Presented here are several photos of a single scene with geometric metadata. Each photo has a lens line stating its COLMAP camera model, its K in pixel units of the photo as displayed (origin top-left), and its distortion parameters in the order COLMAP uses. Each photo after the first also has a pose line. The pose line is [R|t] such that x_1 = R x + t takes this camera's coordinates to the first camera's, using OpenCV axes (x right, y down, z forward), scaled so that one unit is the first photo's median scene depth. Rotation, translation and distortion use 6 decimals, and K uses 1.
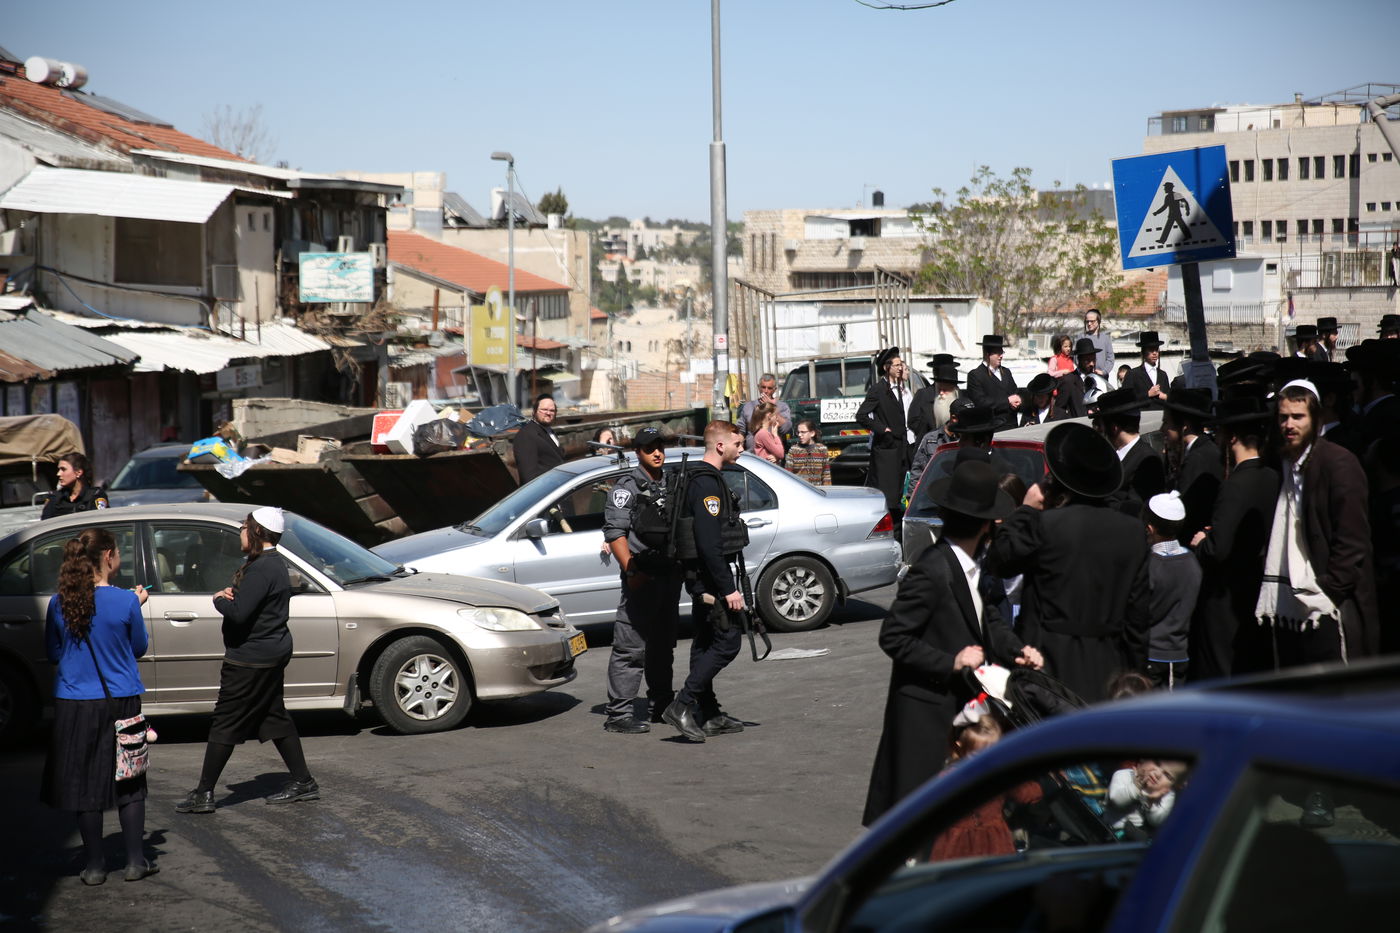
lens RADIAL K [[2815.7, 0, 700.0], [0, 2815.7, 466.5], [0, 0, 1]] dist [0.302470, 0.115386]
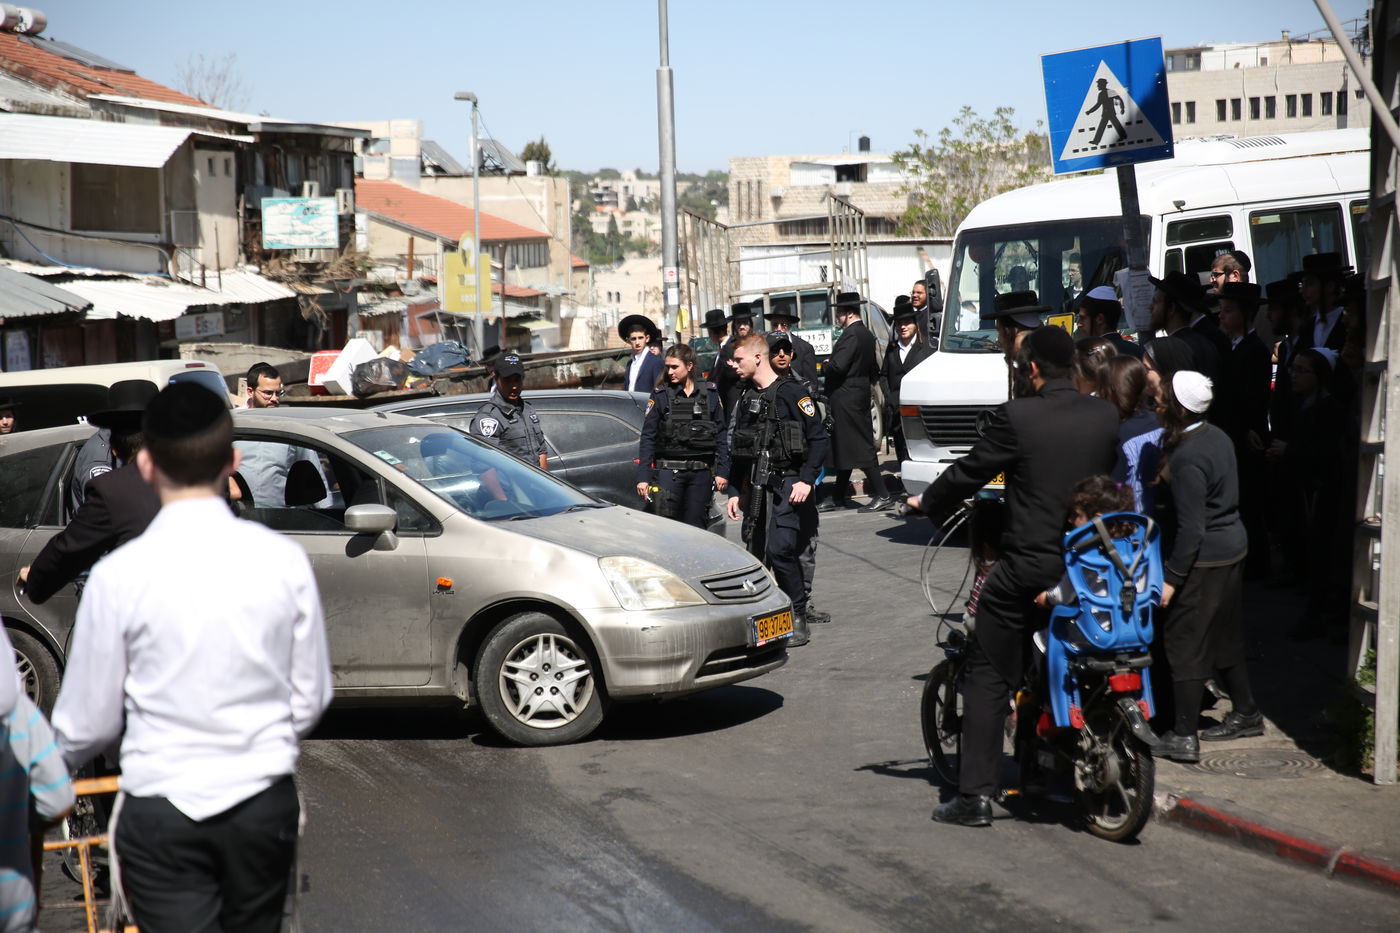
lens RADIAL K [[2809.8, 0, 700.0], [0, 2809.8, 466.5], [0, 0, 1]] dist [0.304410, 0.067969]
pose [[0.999908, -0.013530, 0.001280, 0.007679], [0.013506, 0.999761, 0.017218, 0.002486], [-0.001512, -0.017199, 0.999851, 0.016789]]
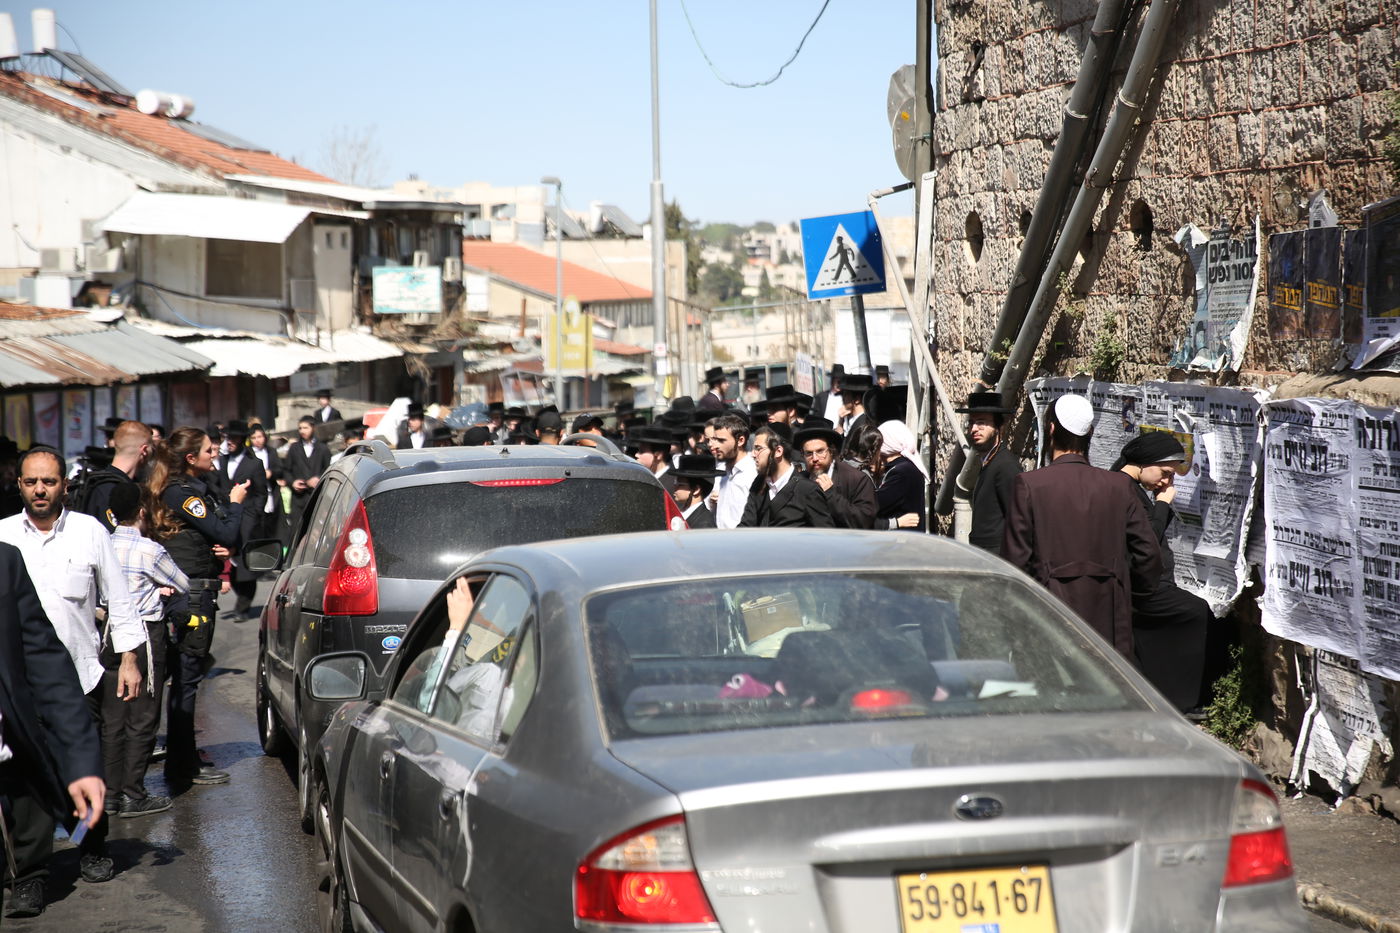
lens RADIAL K [[2815.7, 0, 700.0], [0, 2815.7, 466.5], [0, 0, 1]] dist [0.302470, 0.115386]
pose [[0.998530, 0.001330, -0.054188, 0.044244], [-0.001403, 0.999998, -0.001318, 0.003085], [0.054186, 0.001392, 0.998530, -0.089648]]
